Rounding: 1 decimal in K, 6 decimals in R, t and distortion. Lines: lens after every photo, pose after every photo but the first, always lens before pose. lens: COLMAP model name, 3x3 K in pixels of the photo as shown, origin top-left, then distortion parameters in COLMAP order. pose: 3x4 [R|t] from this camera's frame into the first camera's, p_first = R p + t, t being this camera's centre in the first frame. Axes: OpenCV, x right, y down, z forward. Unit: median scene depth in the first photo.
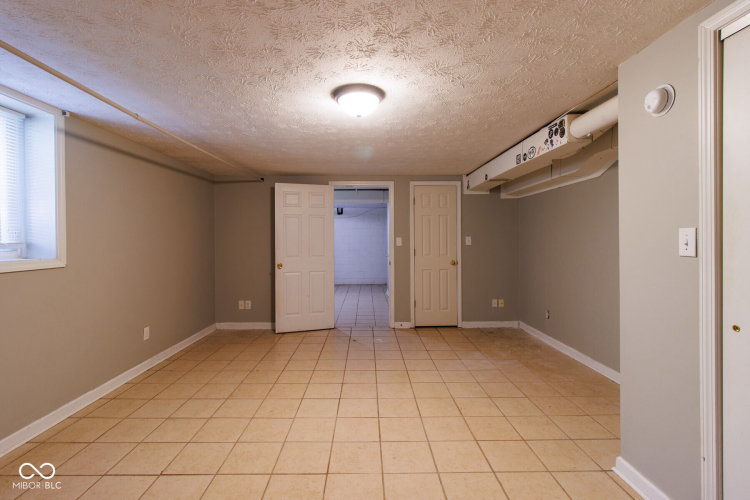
lens RADIAL K [[351.9, 0, 370.0], [0, 351.9, 244.8], [0, 0, 1]] dist [-0.000962, 0.000549]
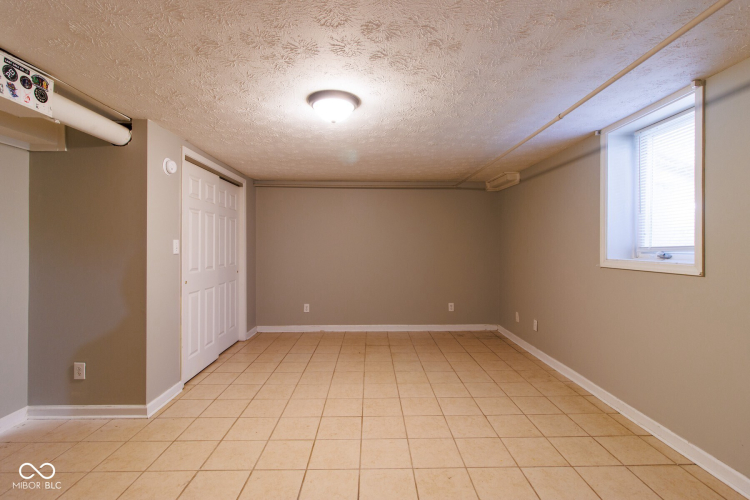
lens RADIAL K [[351.9, 0, 379.1], [0, 351.9, 246.2], [0, 0, 1]] dist [-0.000962, 0.000549]
pose [[-0.999895, 0.006055, -0.013184, -0.146232], [0.005862, 0.999875, 0.014662, -0.022702], [0.013271, 0.014583, -0.999806, 1.993173]]
